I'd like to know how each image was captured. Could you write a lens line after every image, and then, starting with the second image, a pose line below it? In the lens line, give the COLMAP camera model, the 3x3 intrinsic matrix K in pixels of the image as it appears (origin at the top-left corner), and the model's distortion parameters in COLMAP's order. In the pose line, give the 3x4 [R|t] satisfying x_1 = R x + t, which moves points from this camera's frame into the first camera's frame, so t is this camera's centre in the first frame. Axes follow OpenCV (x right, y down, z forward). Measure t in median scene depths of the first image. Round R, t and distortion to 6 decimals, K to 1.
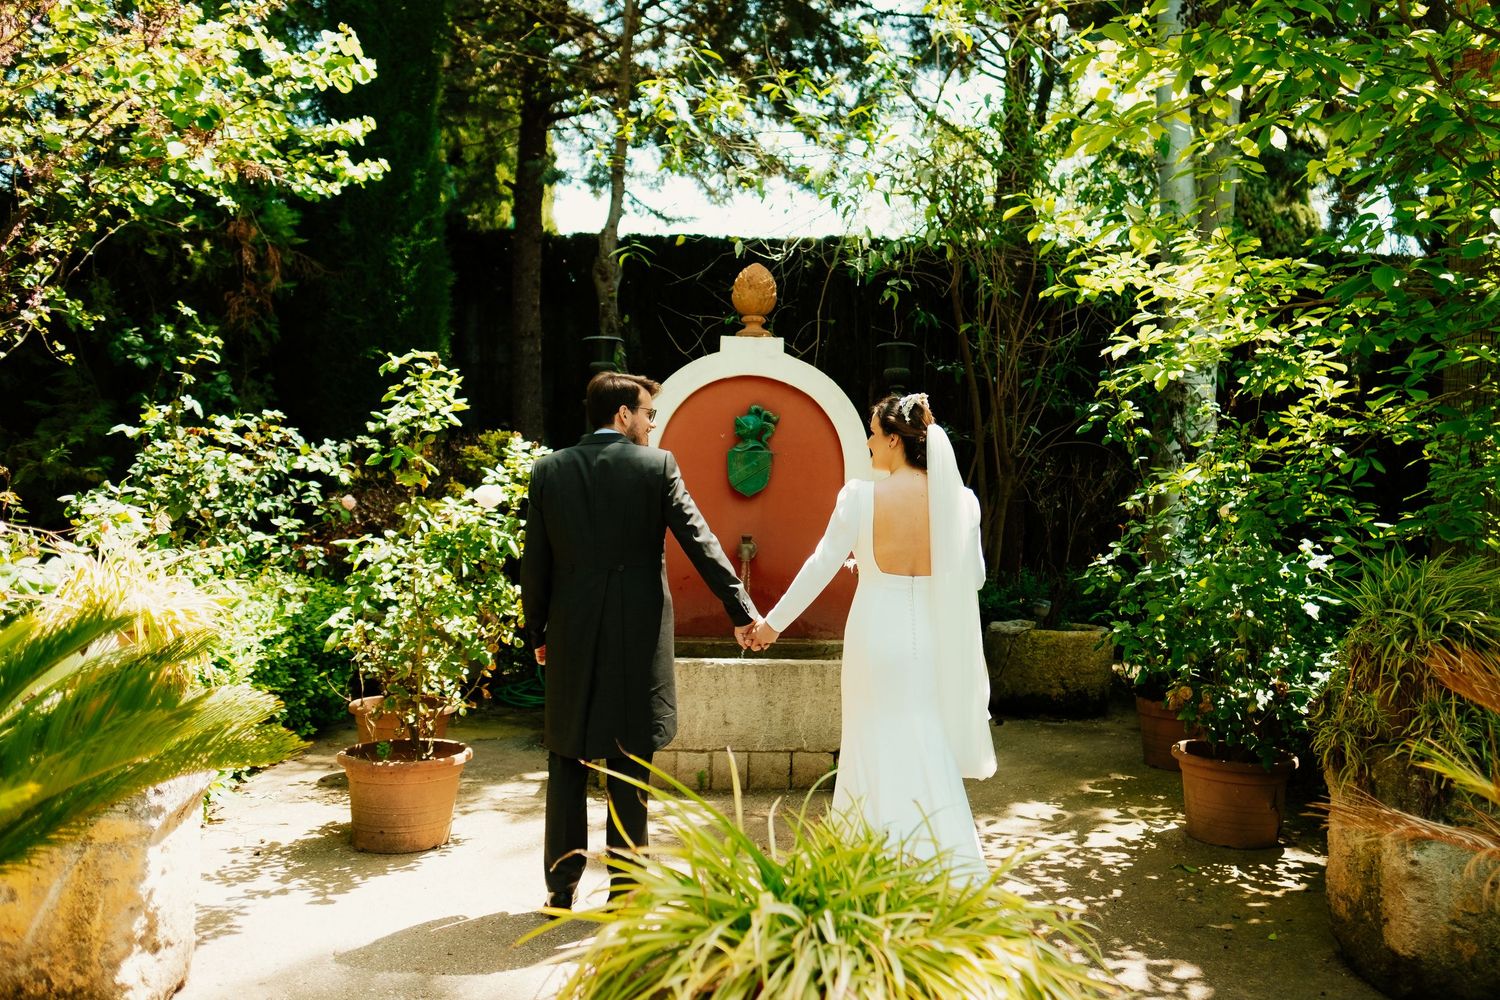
lens RADIAL K [[1036.9, 0, 750.2], [0, 1036.9, 466.2], [0, 0, 1]] dist [0.004306, 0.000664]
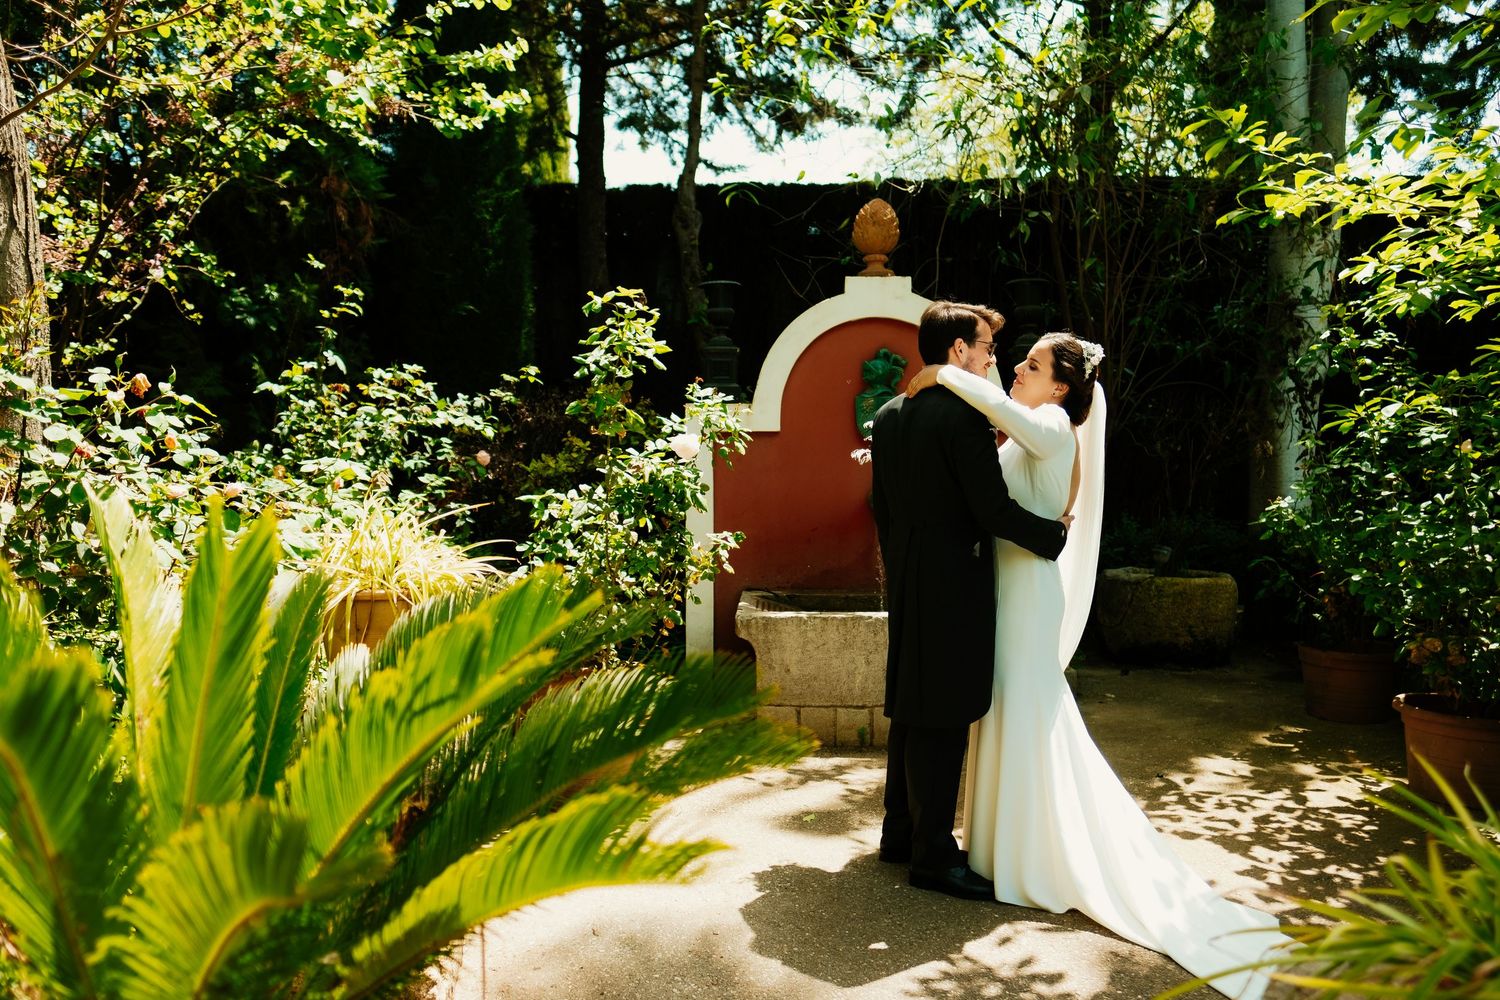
lens RADIAL K [[1031.6, 0, 750.0], [0, 1031.6, 500.0], [0, 0, 1]] dist [-0.002832, -0.000783]
pose [[0.998312, -0.018010, -0.055213, -0.094577], [0.022315, 0.996674, 0.078373, 0.003891], [0.053618, -0.079473, 0.995394, 0.050088]]
